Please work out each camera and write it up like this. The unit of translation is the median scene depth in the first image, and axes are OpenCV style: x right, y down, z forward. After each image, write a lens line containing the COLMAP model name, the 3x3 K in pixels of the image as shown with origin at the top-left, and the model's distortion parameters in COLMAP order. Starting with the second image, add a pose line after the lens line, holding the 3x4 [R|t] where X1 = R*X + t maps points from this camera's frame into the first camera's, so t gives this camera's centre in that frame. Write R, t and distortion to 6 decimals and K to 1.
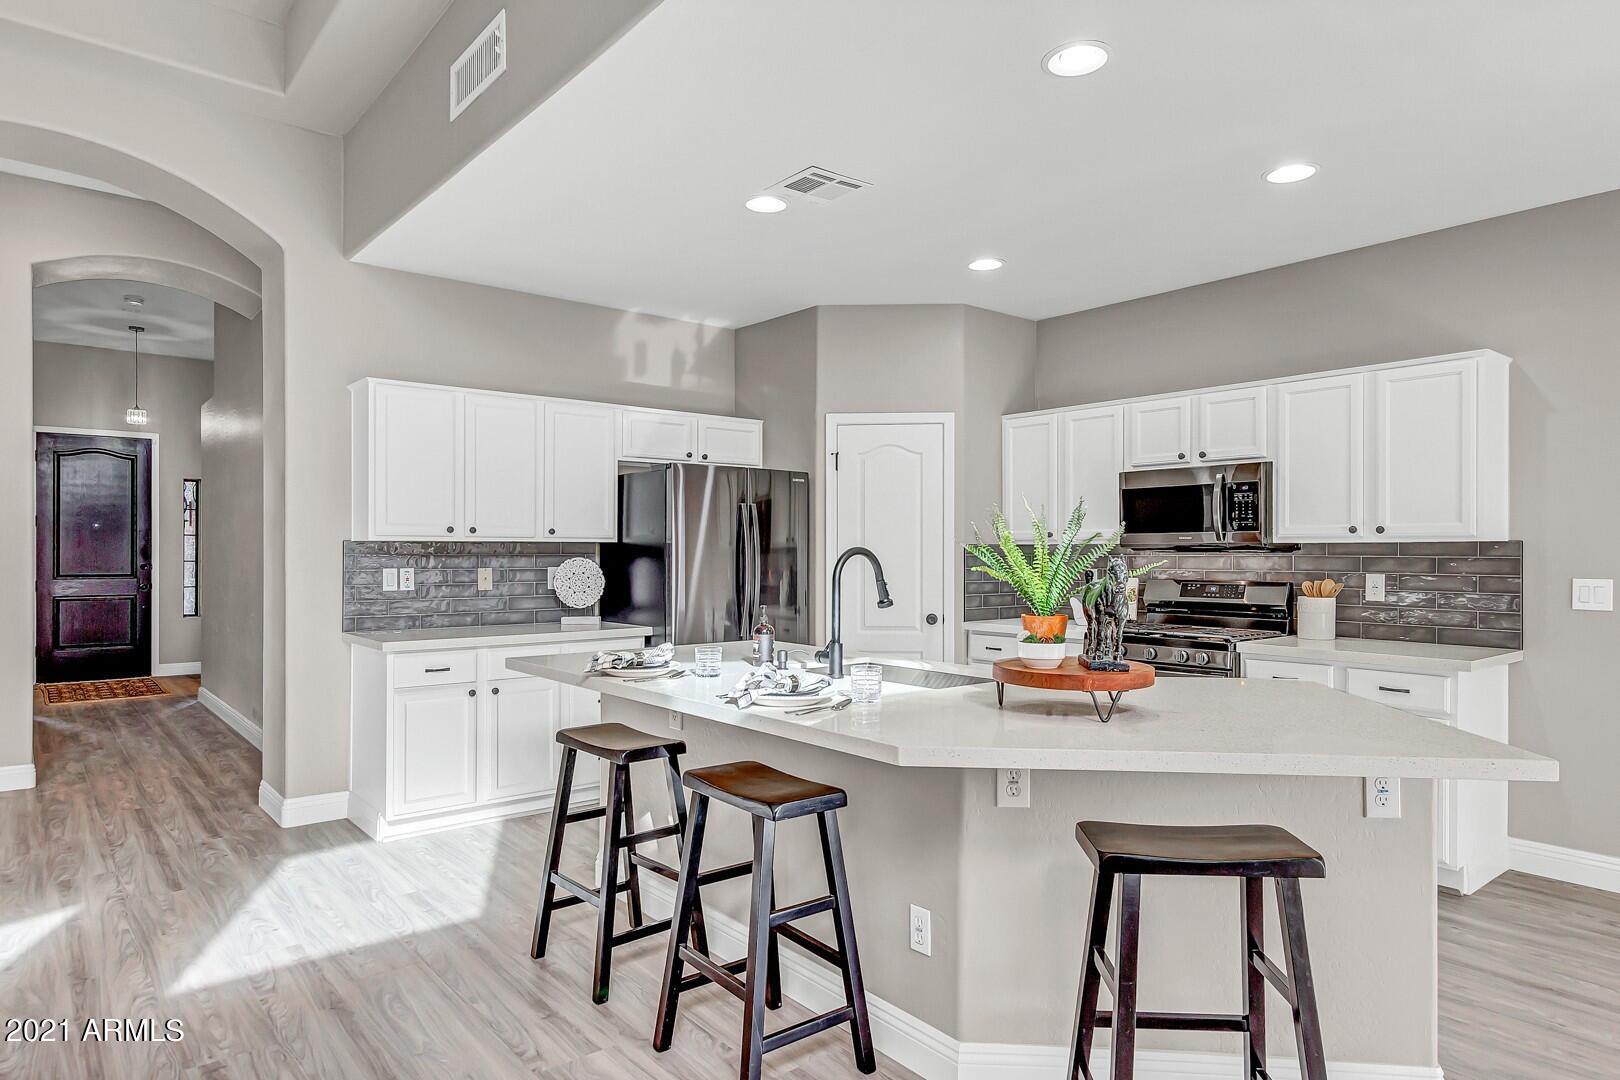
lens RADIAL K [[953.7, 0, 809.2], [0, 953.7, 550.9], [0, 0, 1]] dist [0.008515, 0.001760]
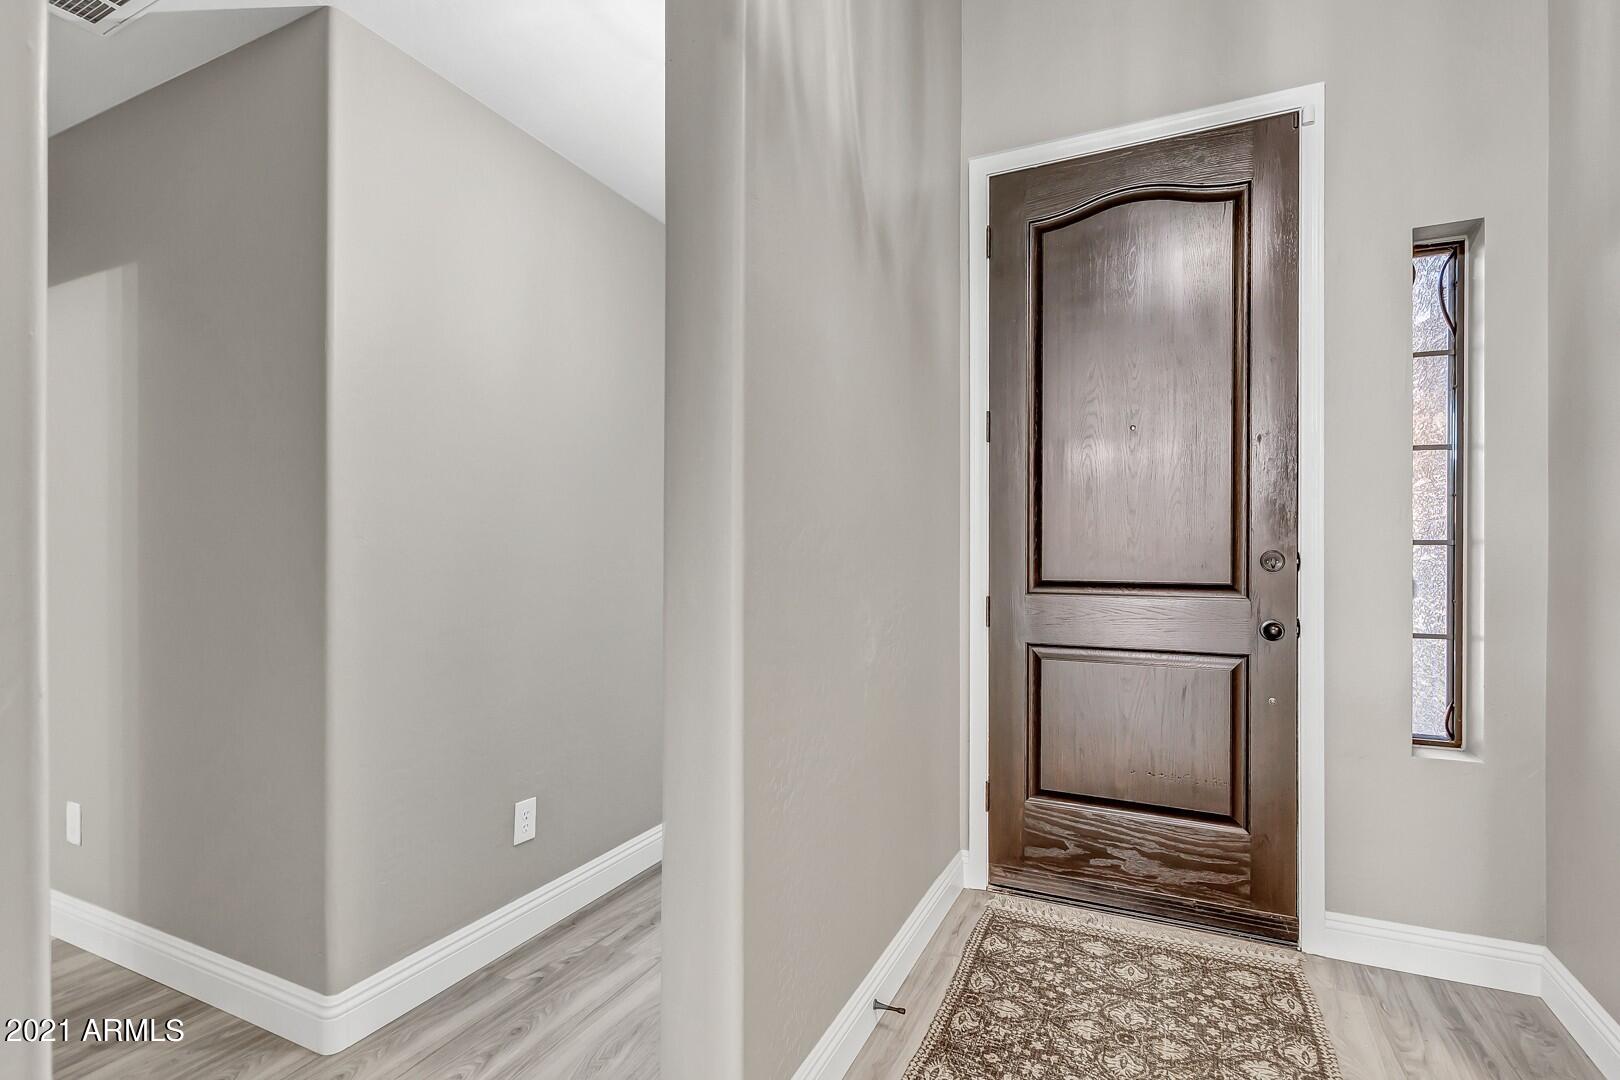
lens RADIAL K [[758.9, 0, 811.2], [0, 758.9, 544.2], [0, 0, 1]] dist [-0.000639, 0.000091]
pose [[0.416483, 0.000586, -0.909143, -0.540891], [-0.006096, 0.999979, -0.002148, 0.013298], [0.909123, 0.006437, 0.416478, 0.773027]]
